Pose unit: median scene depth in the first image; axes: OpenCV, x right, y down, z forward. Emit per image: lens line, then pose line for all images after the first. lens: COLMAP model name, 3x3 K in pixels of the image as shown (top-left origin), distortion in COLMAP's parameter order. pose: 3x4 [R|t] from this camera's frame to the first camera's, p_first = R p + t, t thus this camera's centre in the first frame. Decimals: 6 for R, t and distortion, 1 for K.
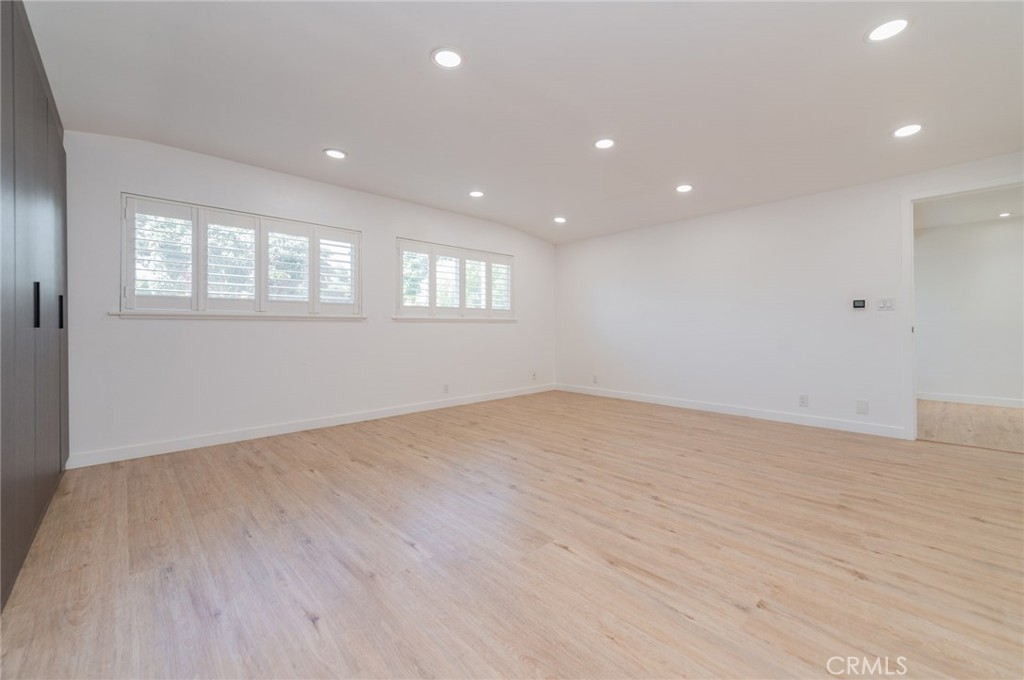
lens RADIAL K [[415.0, 0, 526.6], [0, 415.0, 342.6], [0, 0, 1]] dist [0.009229, -0.000610]
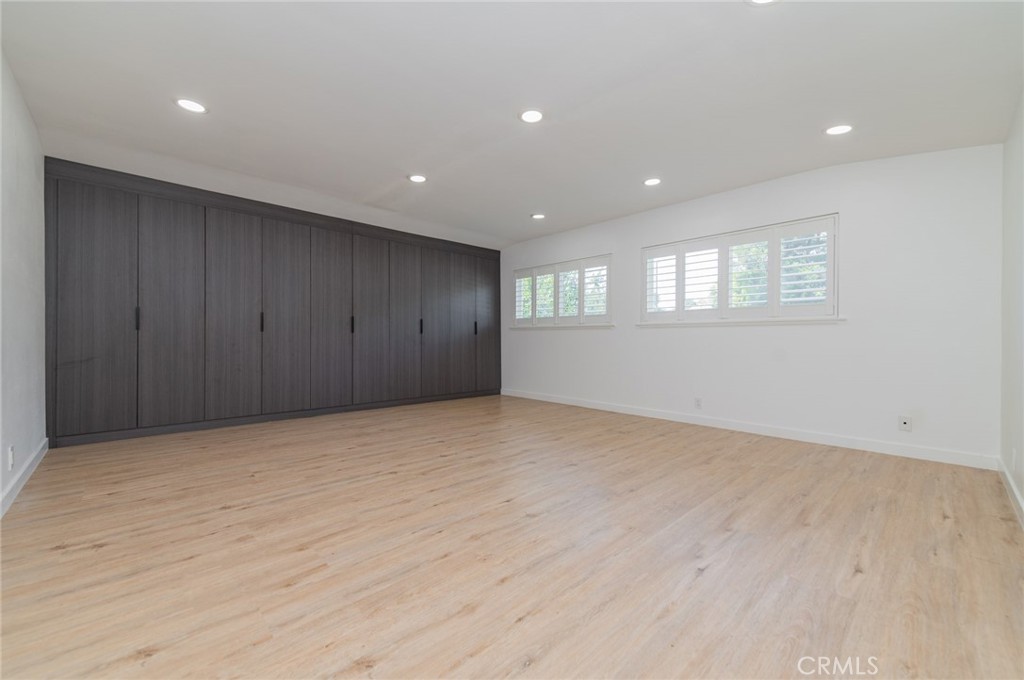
lens RADIAL K [[396.3, 0, 511.4], [0, 396.3, 370.7], [0, 0, 1]] dist [0.048919, -0.004675]
pose [[-0.019912, 0.090859, -0.995665, 1.109459], [-0.032704, 0.995270, 0.091477, -0.035486], [0.999267, 0.034383, -0.016847, 1.038107]]
